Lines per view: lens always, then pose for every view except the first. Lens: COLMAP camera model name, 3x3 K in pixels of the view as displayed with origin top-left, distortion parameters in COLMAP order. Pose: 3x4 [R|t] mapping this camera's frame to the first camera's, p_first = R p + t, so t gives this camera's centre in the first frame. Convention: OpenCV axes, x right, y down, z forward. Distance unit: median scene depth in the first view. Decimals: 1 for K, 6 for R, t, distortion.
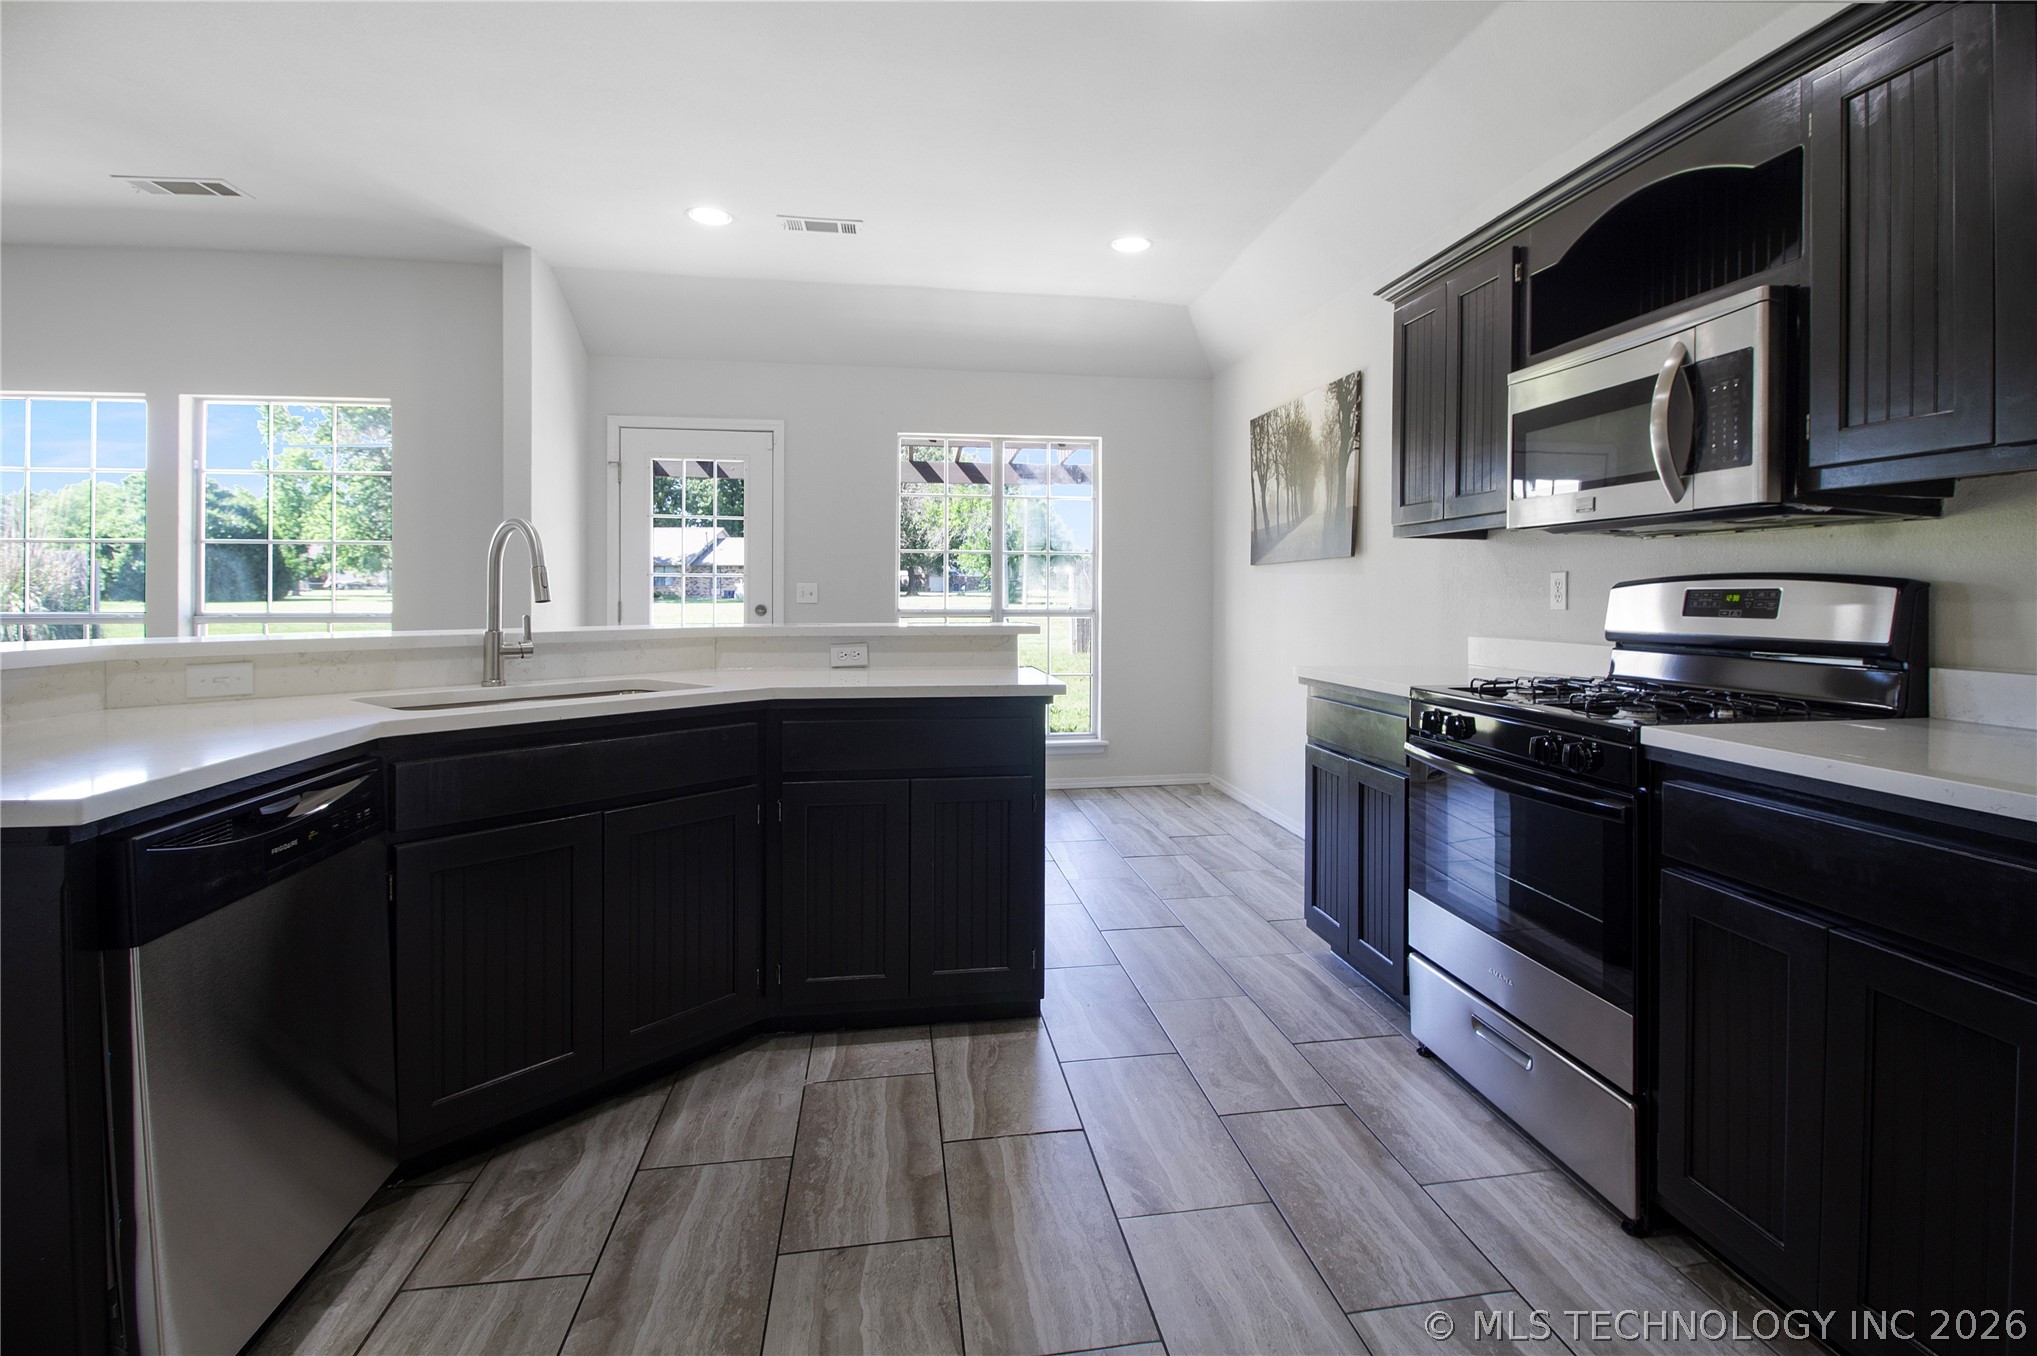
lens RADIAL K [[975.0, 0, 1016.9], [0, 975.0, 590.0], [0, 0, 1]] dist [-0.001240, -0.009601]
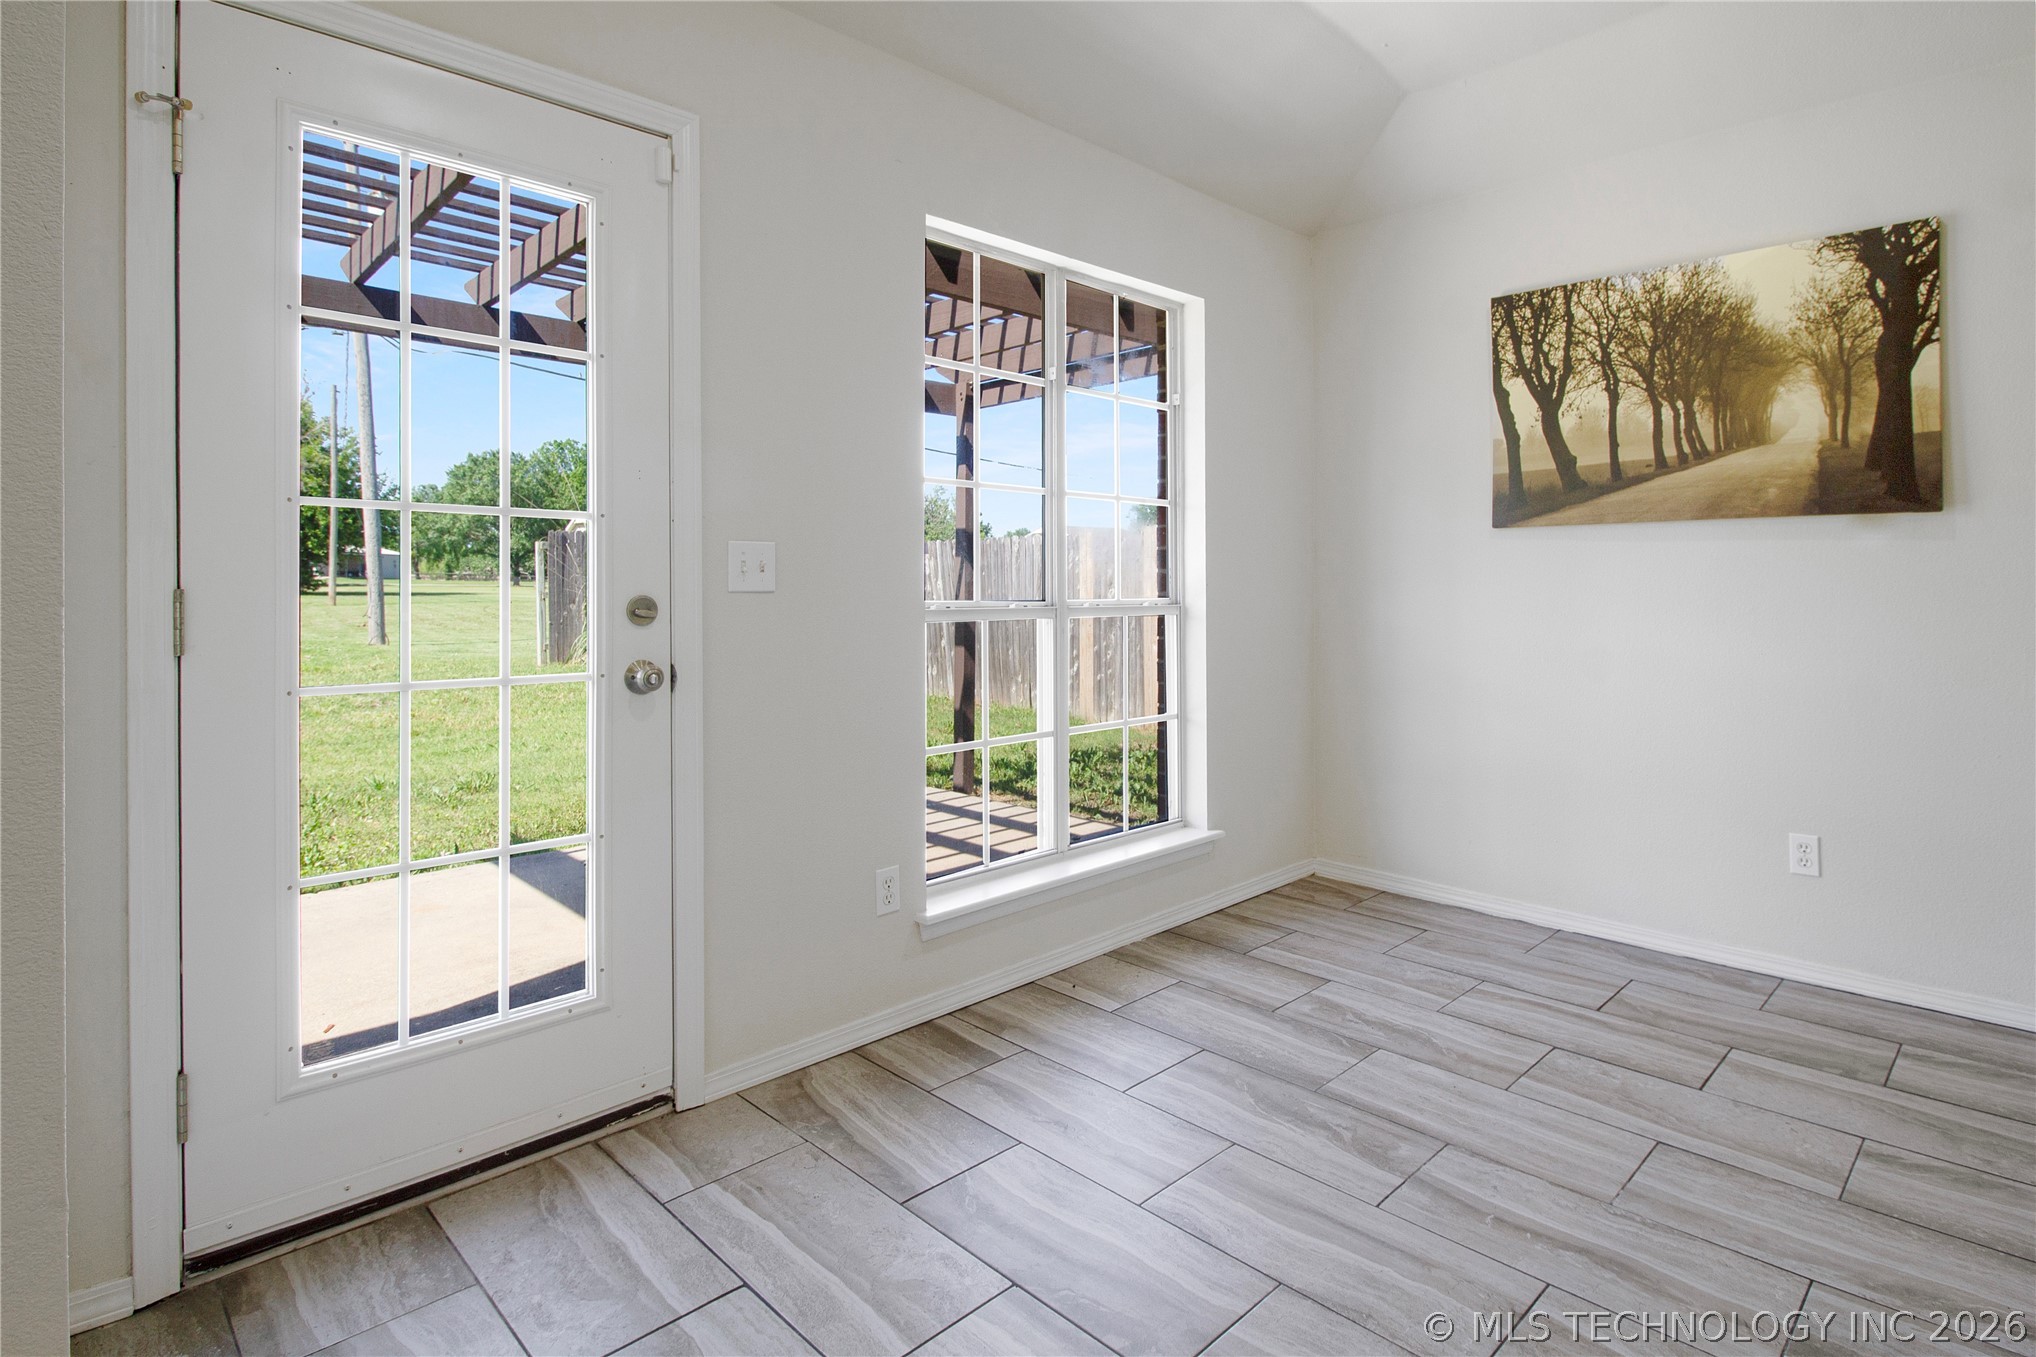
lens RADIAL K [[1061.9, 0, 1059.8], [0, 1061.9, 597.1], [0, 0, 1]] dist [-0.018675, 0.000161]
pose [[0.804979, -0.008502, 0.593243, -0.810572], [-0.003126, 0.999823, 0.018570, 0.015494], [-0.593296, -0.016803, 0.804809, 1.261433]]
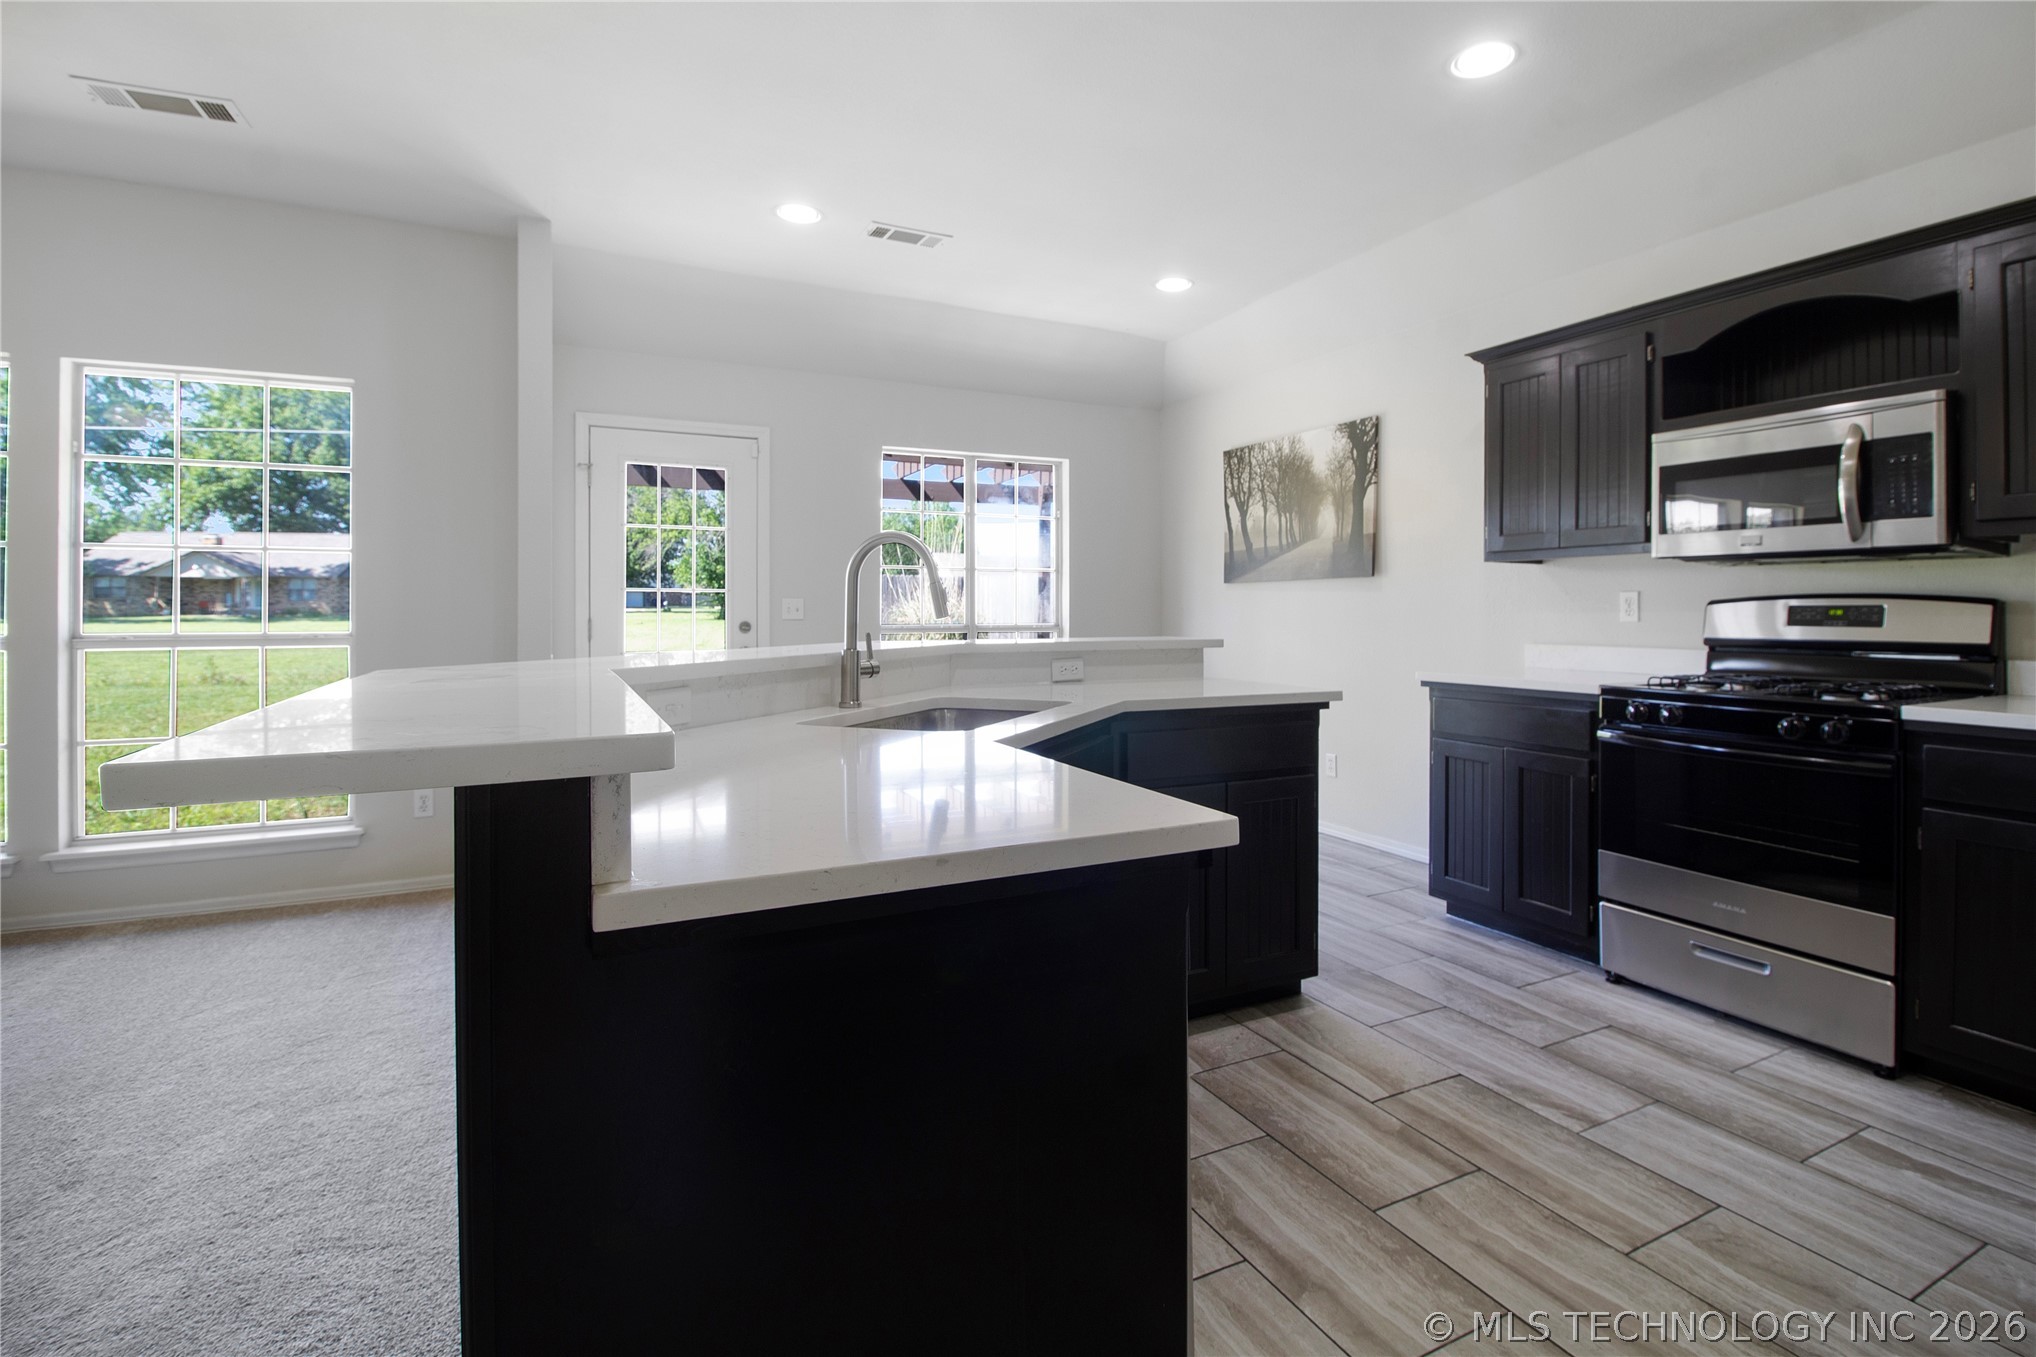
lens RADIAL K [[974.5, 0, 1021.8], [0, 974.5, 603.3], [0, 0, 1]] dist [-0.001240, -0.009601]
pose [[0.954946, 0.000536, 0.296778, -0.622506], [0.000188, 0.999997, -0.002413, -0.000854], [-0.296779, 0.002360, 0.954943, 0.043371]]
